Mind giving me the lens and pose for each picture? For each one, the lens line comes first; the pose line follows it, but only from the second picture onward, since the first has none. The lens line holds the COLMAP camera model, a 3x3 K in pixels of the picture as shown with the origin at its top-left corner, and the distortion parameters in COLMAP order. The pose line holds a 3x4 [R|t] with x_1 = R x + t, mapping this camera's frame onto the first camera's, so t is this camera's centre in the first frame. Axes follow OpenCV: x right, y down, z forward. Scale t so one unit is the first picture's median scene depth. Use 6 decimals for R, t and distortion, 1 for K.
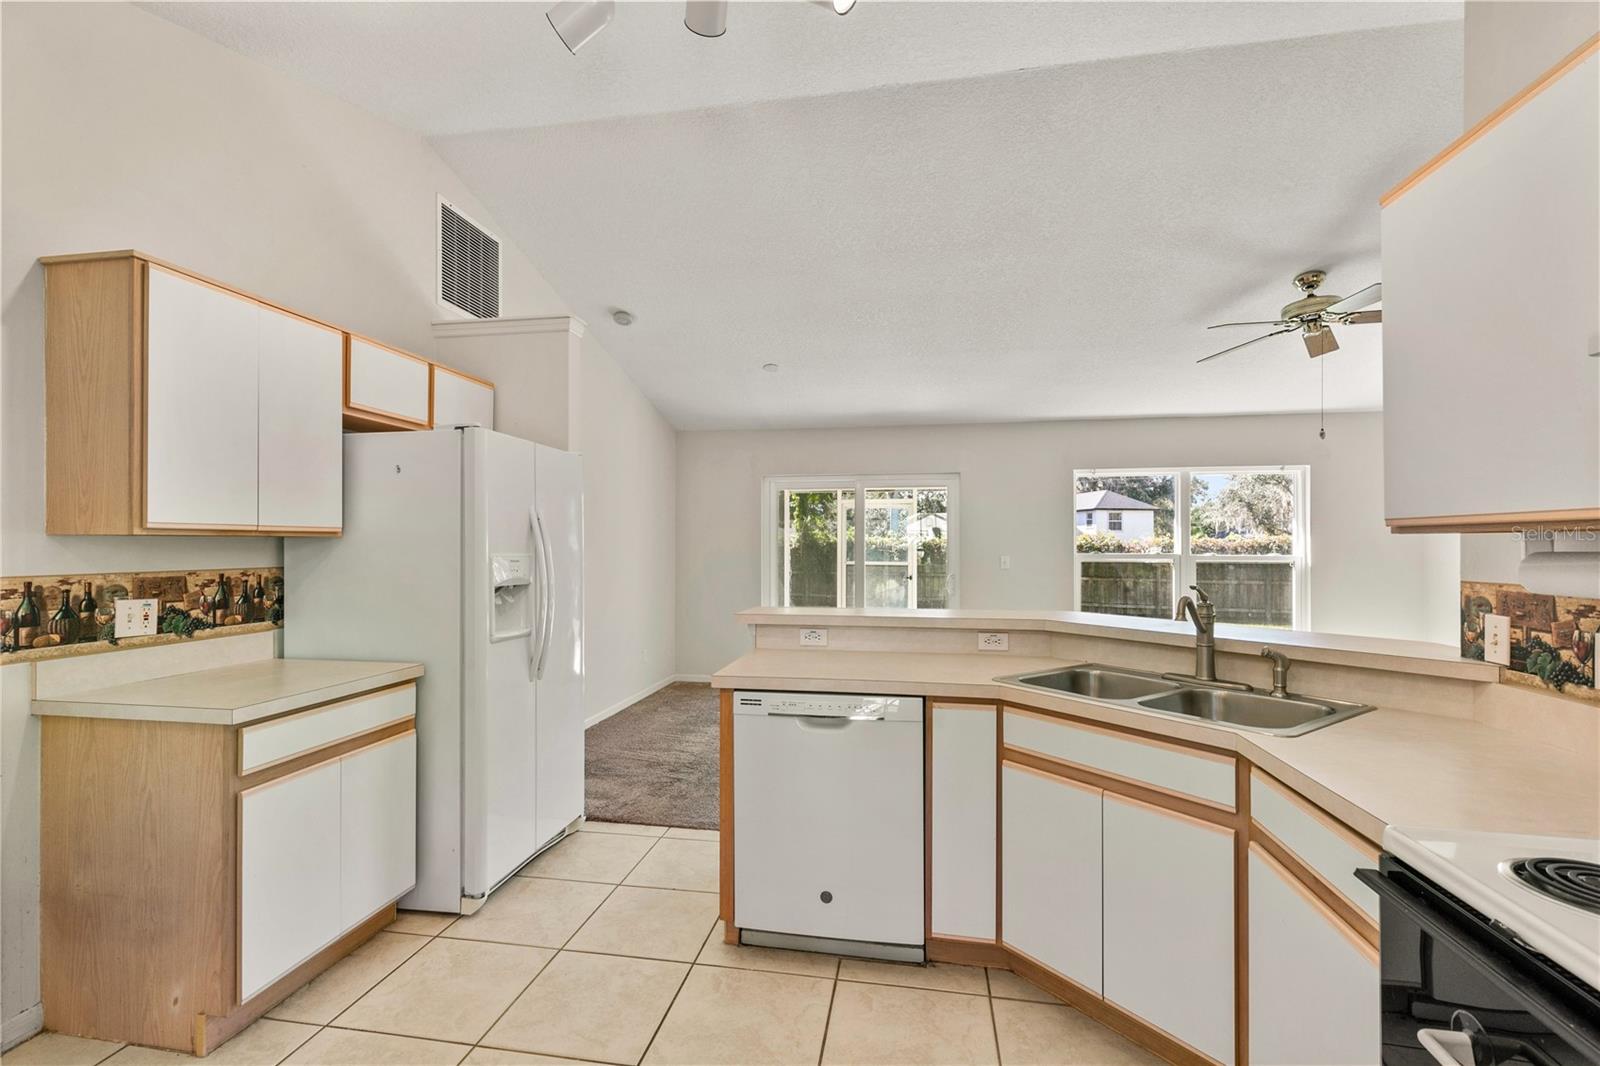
lens RADIAL K [[715.9, 0, 792.7], [0, 715.9, 539.4], [0, 0, 1]] dist [0.008301, -0.002189]
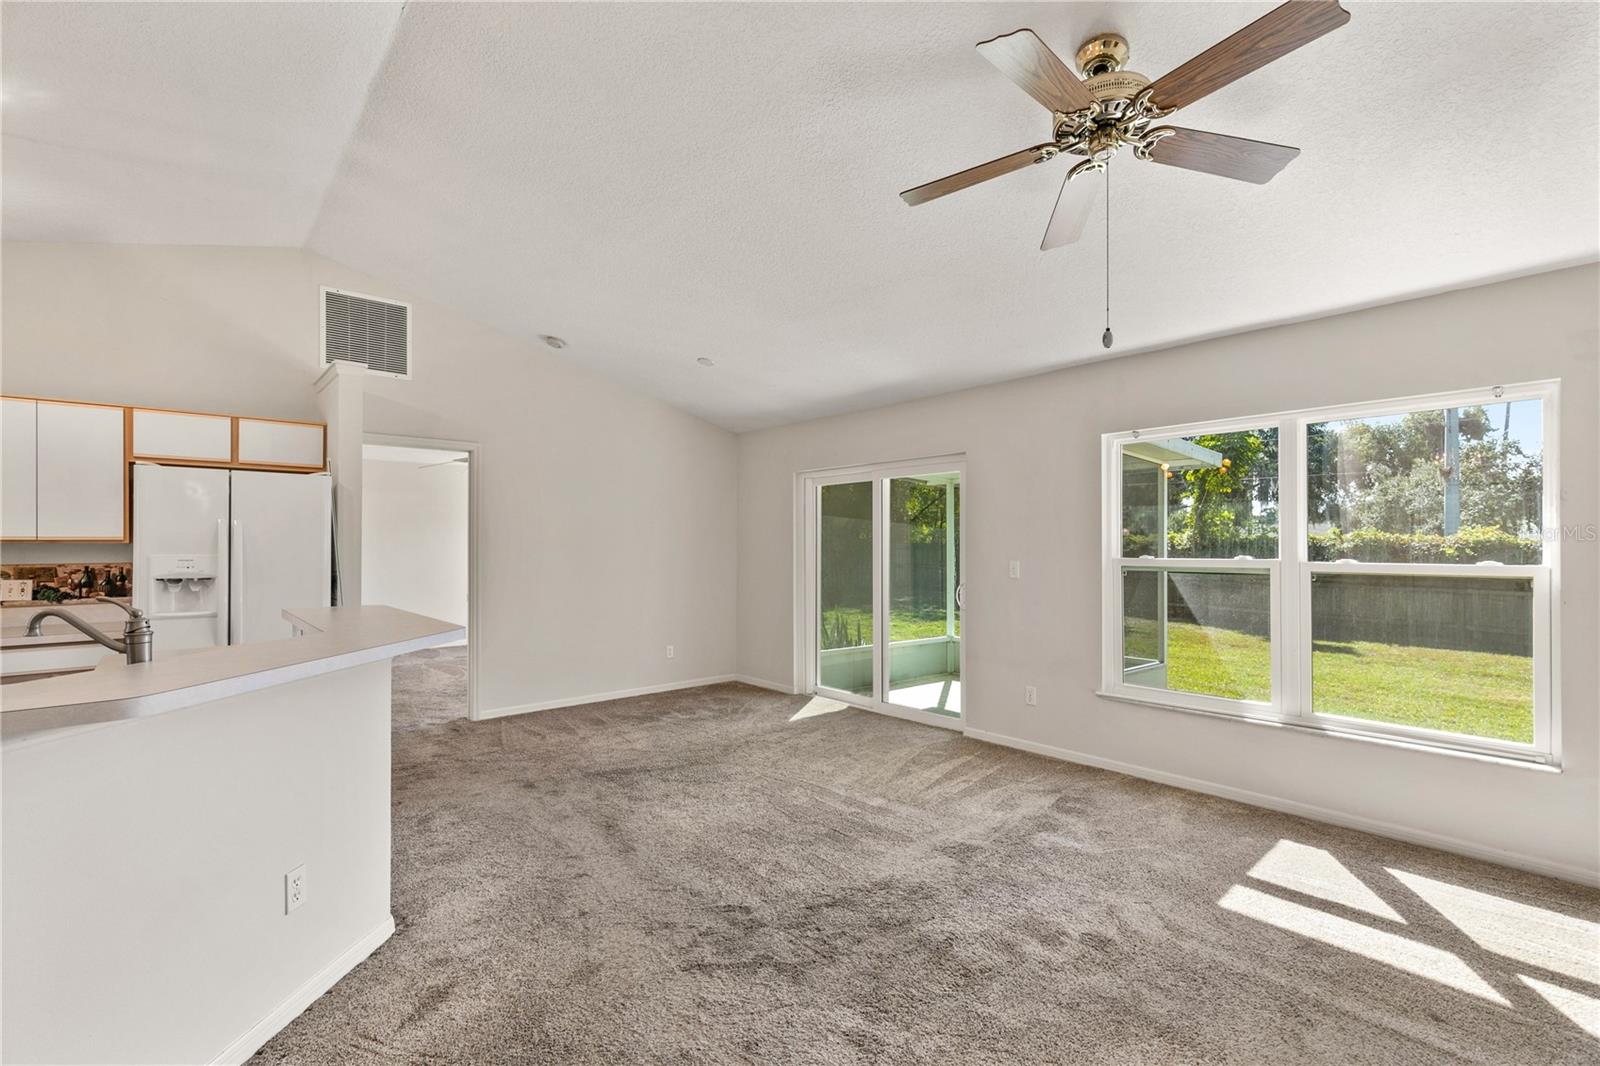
lens RADIAL K [[715.9, 0, 793.7], [0, 715.9, 538.2], [0, 0, 1]] dist [0.008301, -0.002189]
pose [[0.779336, -0.008746, -0.626545, 1.546105], [0.007937, 0.999960, -0.004087, 0.003487], [0.626556, -0.001788, 0.779374, 0.755584]]
